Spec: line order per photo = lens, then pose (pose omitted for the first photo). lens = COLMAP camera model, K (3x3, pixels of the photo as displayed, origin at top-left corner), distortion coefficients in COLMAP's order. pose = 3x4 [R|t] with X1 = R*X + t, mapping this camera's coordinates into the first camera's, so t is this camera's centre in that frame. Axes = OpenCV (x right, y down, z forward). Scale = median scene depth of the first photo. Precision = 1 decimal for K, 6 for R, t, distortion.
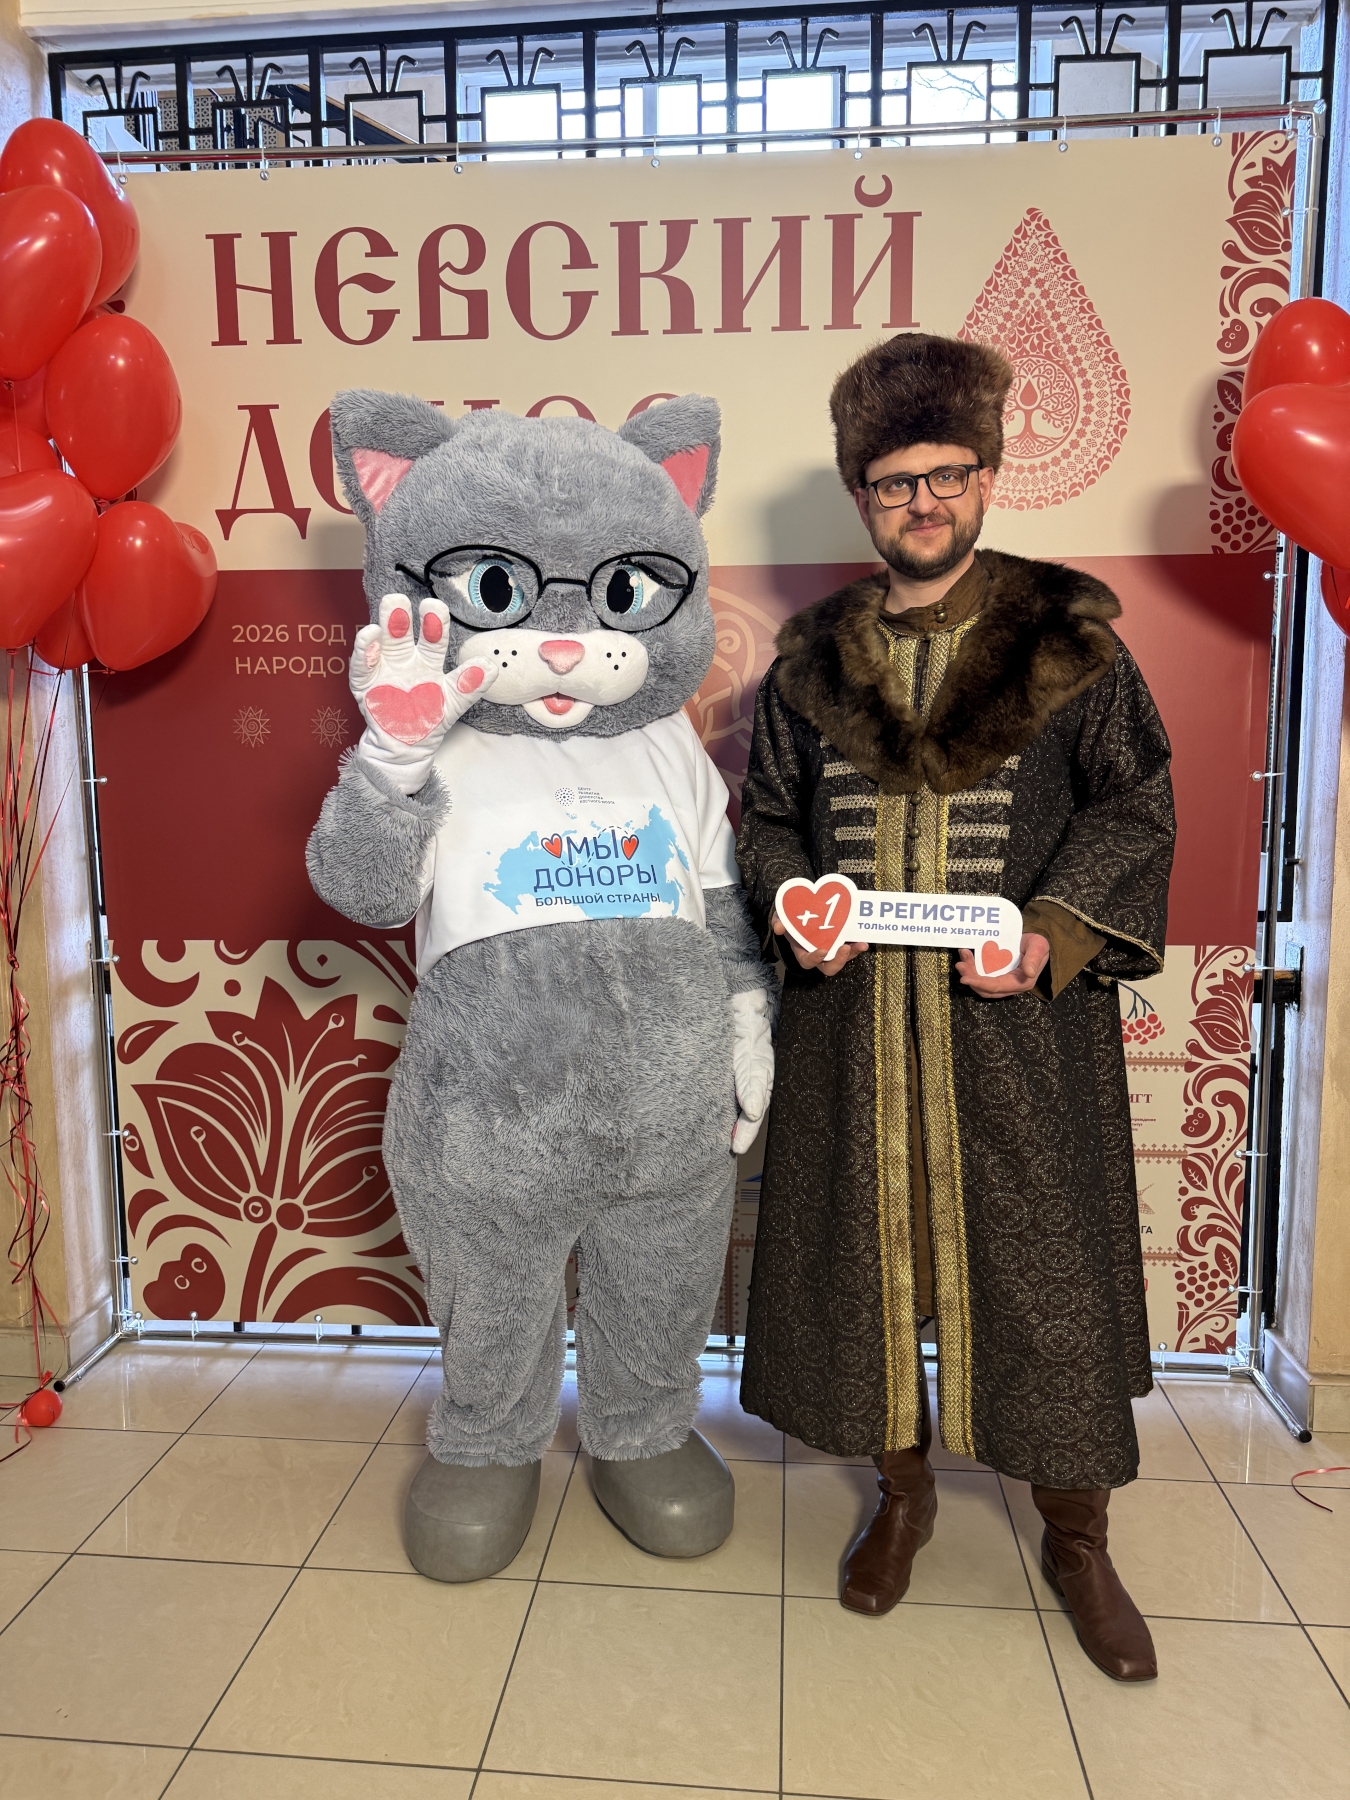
lens RADIAL K [[1263.1, 0, 657.3], [0, 1263.1, 902.3], [0, 0, 1]] dist [-0.004717, -0.004173]
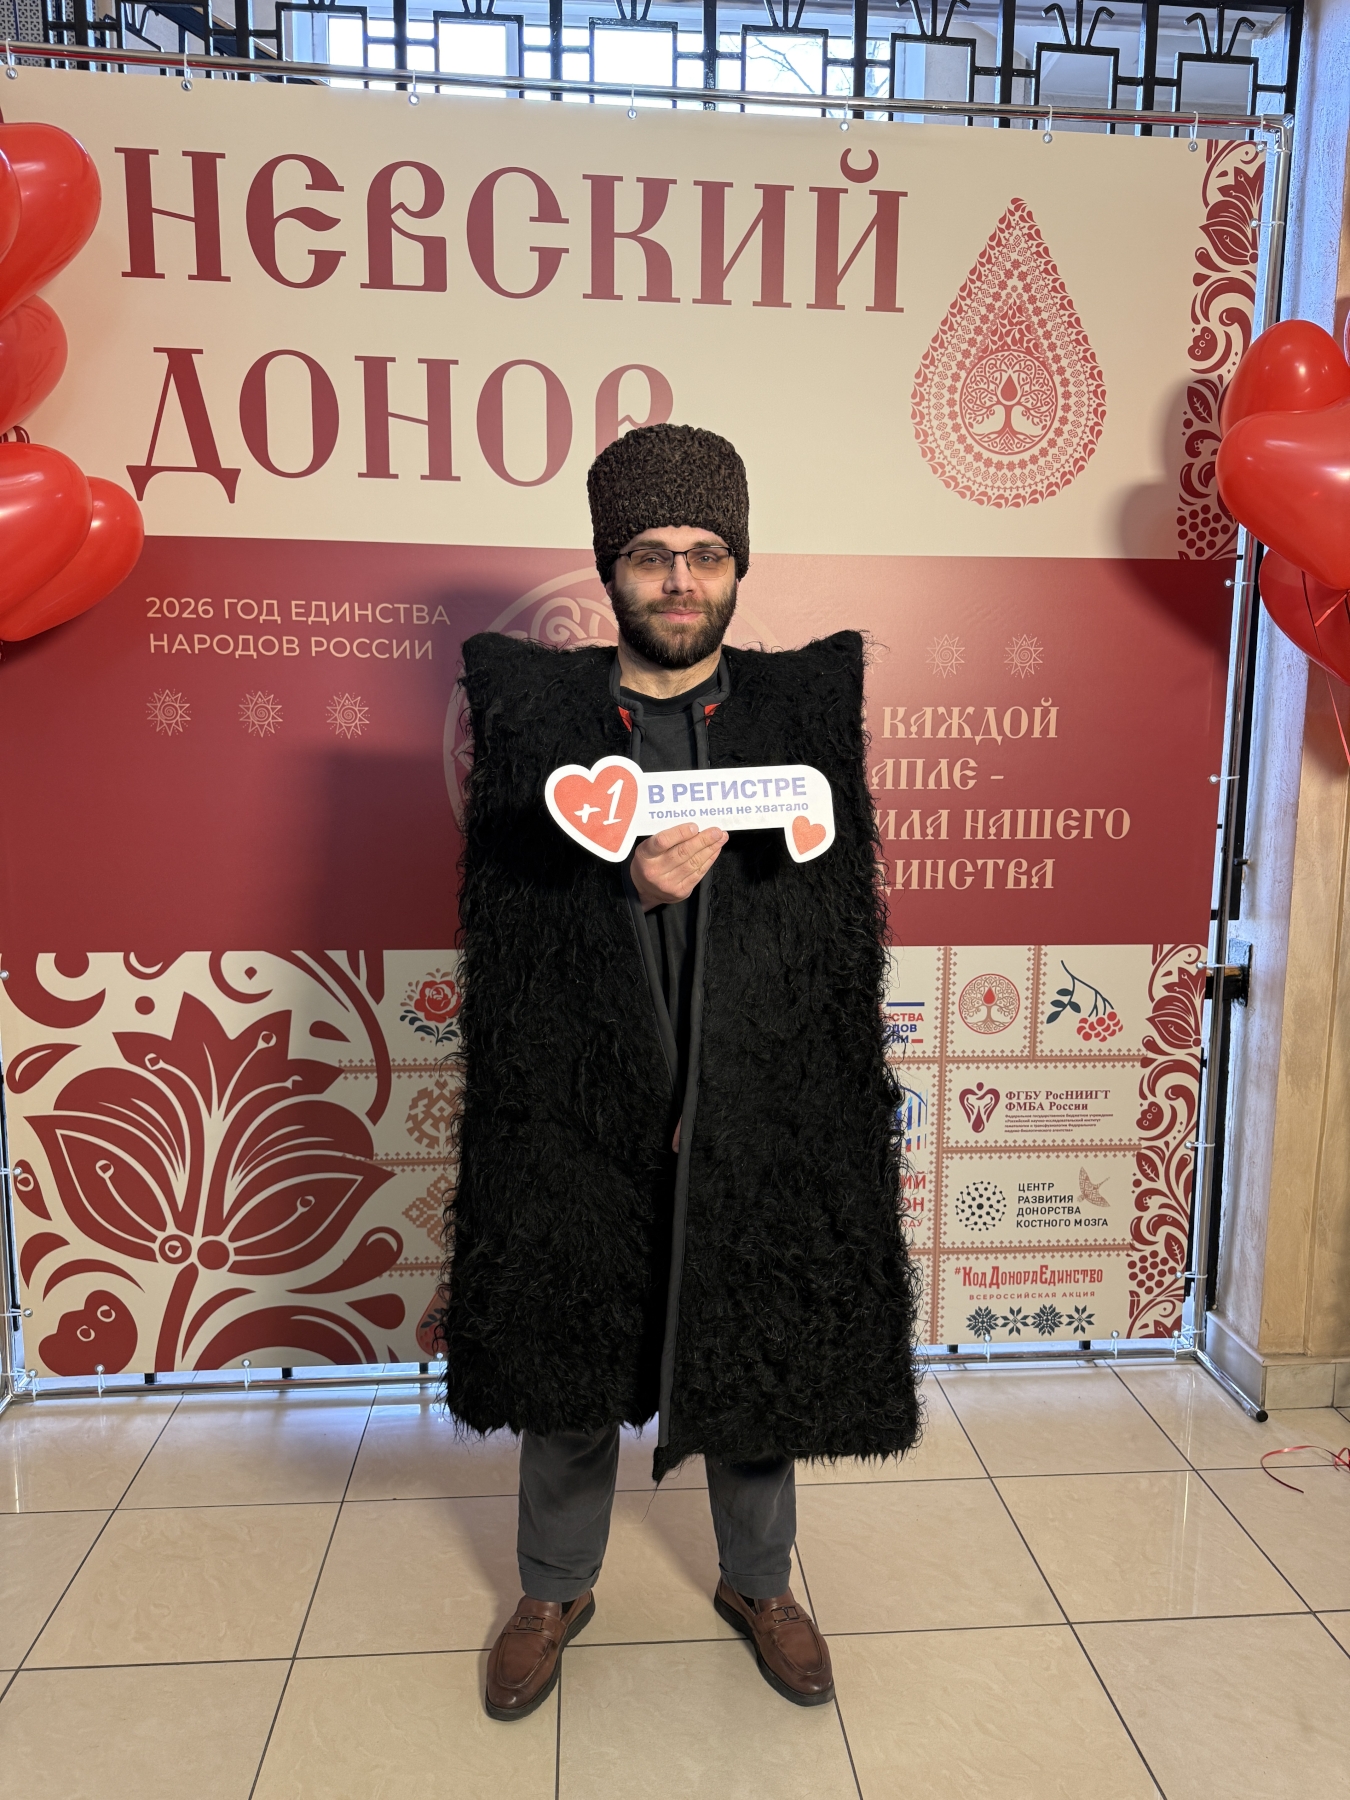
lens RADIAL K [[1268.9, 0, 675.0], [0, 1268.9, 900.0], [0, 0, 1]] dist [-0.002993, -0.006101]
pose [[0.985032, -0.009265, 0.172122, -0.135263], [0.004843, 0.999648, 0.026092, -0.031412], [-0.172303, -0.024868, 0.984730, 0.060578]]
